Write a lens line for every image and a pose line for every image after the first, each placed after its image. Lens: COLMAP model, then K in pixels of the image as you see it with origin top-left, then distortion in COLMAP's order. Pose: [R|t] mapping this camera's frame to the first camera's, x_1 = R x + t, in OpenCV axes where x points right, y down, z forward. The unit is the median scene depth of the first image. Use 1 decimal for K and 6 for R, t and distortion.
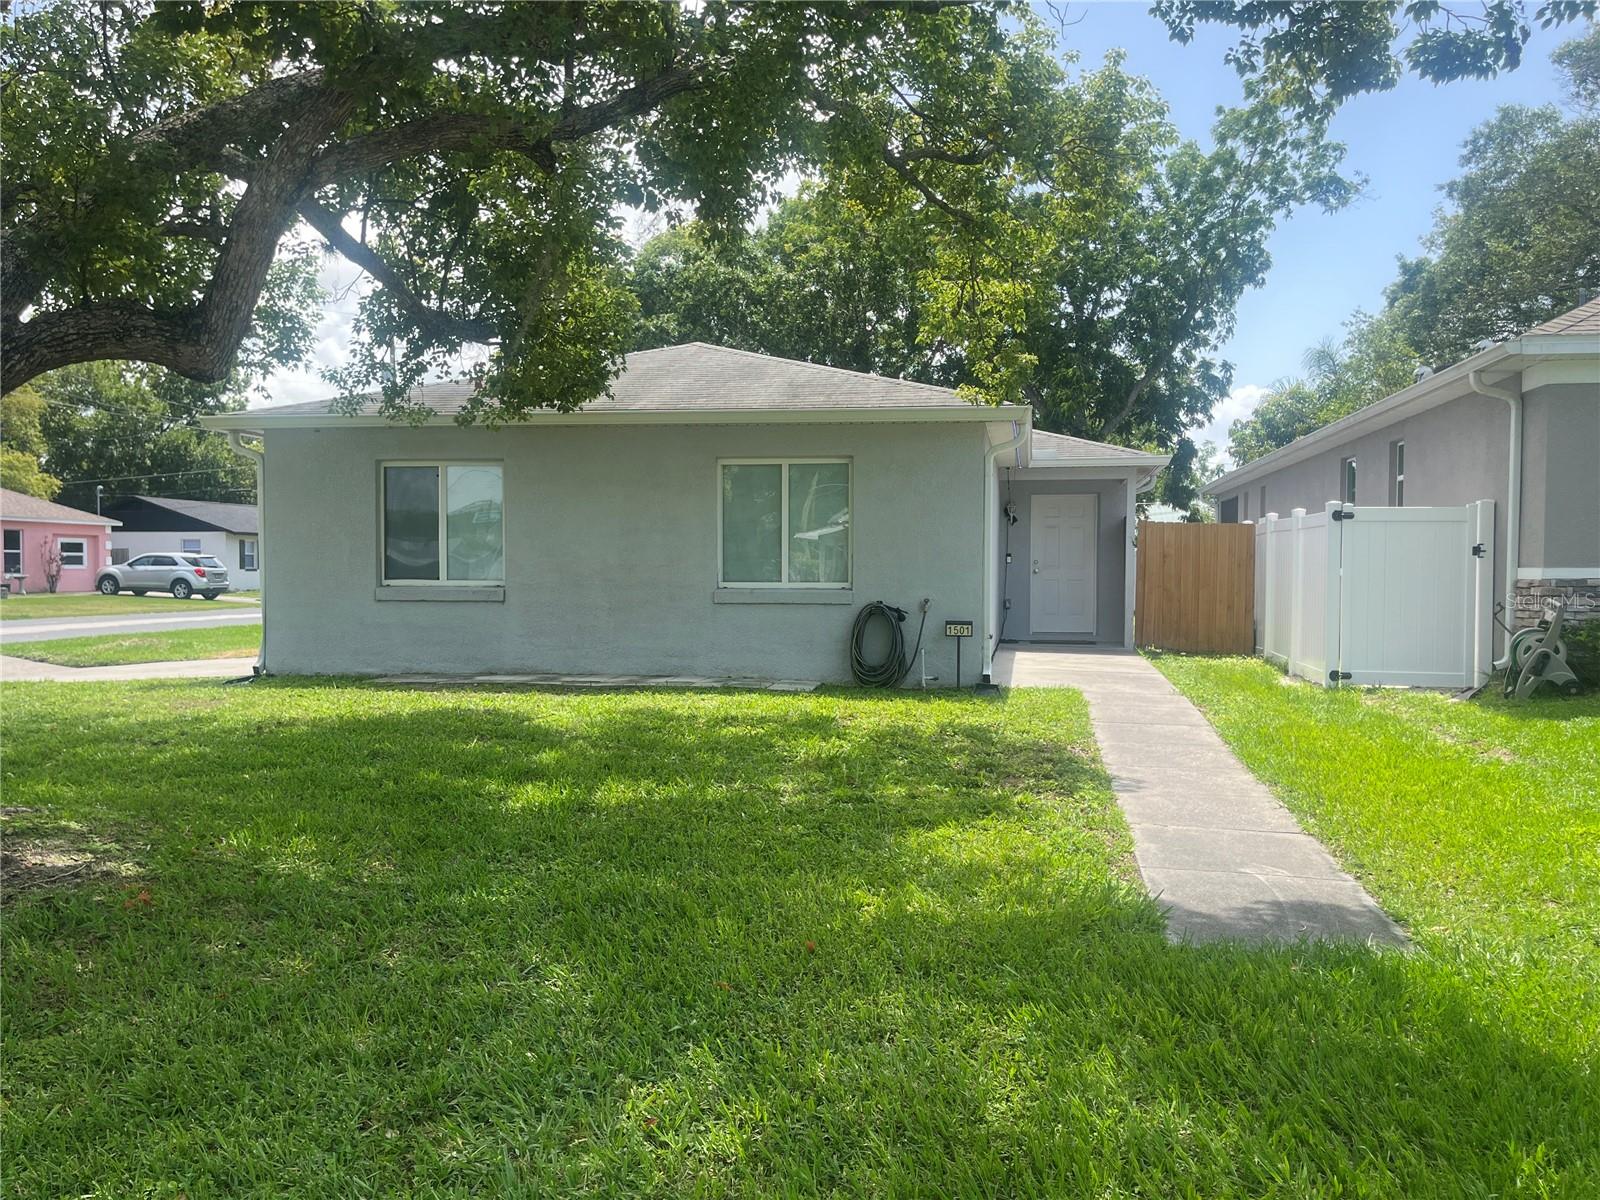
lens RADIAL K [[1320.3, 0, 799.9], [0, 1320.3, 601.6], [0, 0, 1]] dist [0.004514, 0.001074]
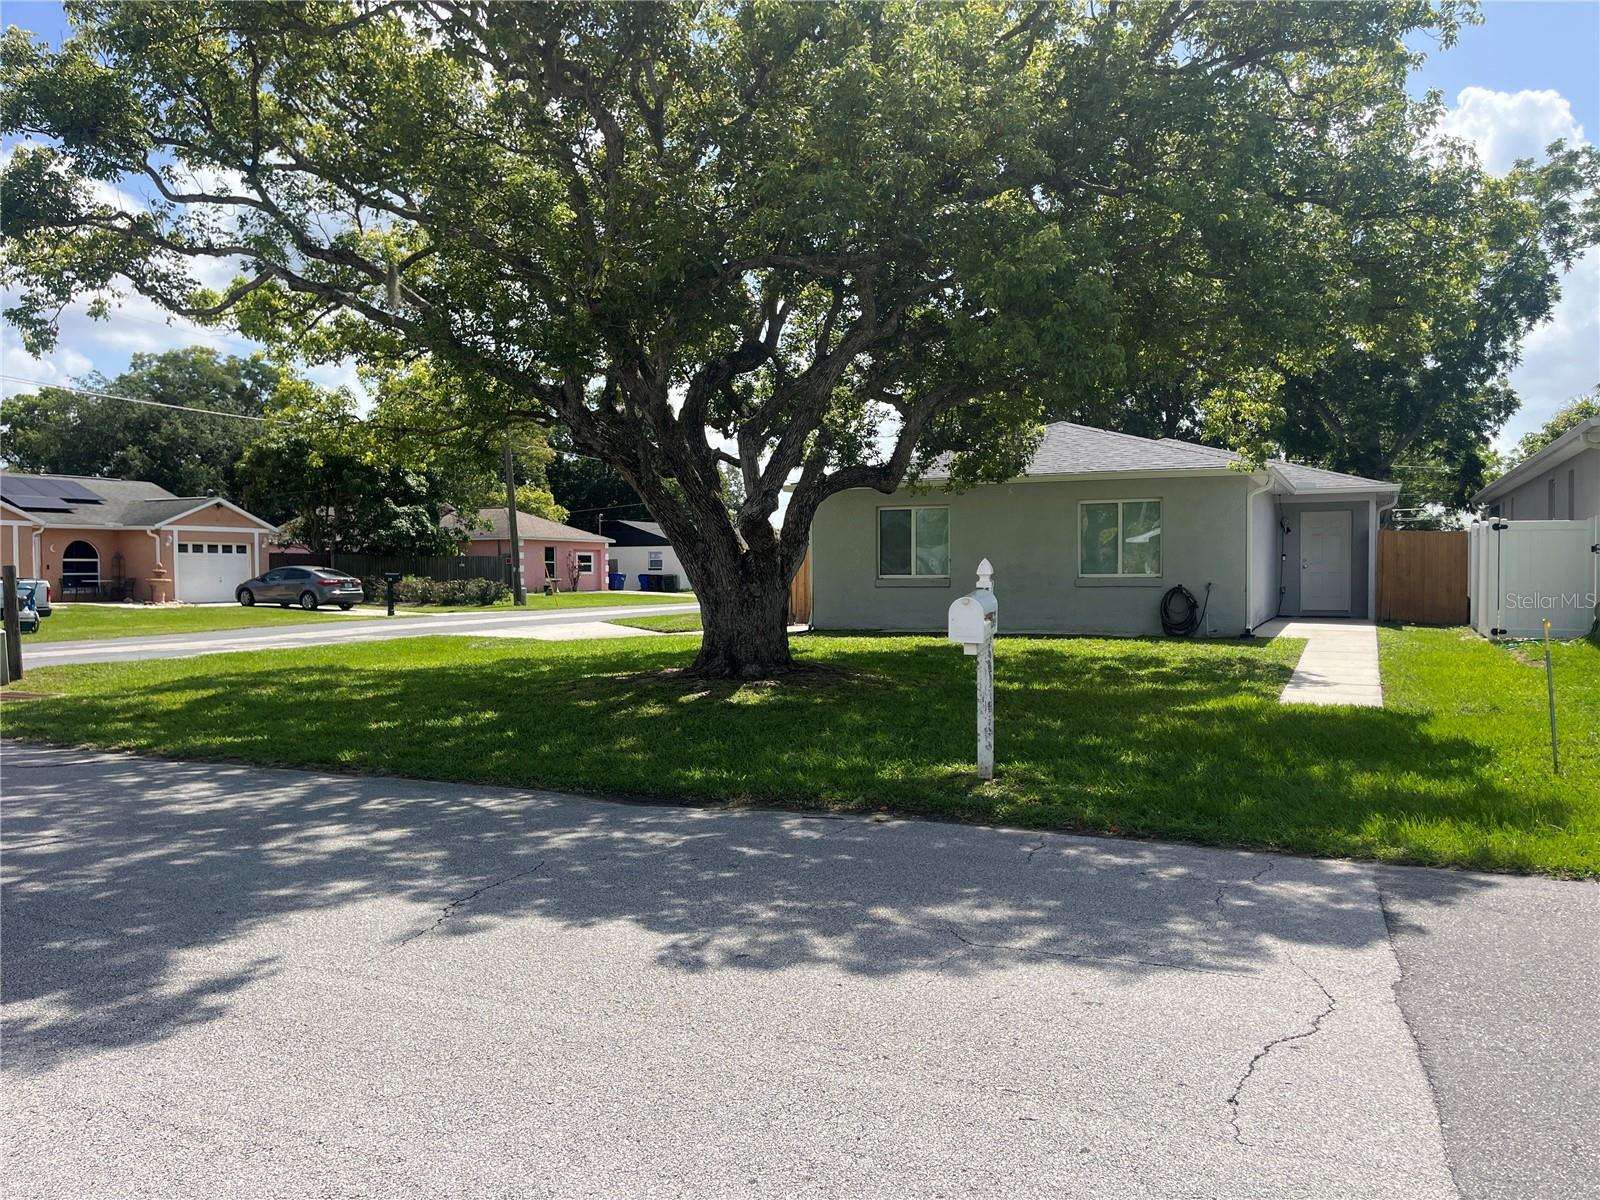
lens RADIAL K [[1201.6, 0, 785.3], [0, 1201.6, 597.5], [0, 0, 1]] dist [0.049345, -0.044431]
pose [[0.961256, -0.004323, -0.275624, 0.001658], [0.003471, 0.999988, -0.003579, 0.012700], [0.275636, 0.002484, 0.961259, -0.395644]]
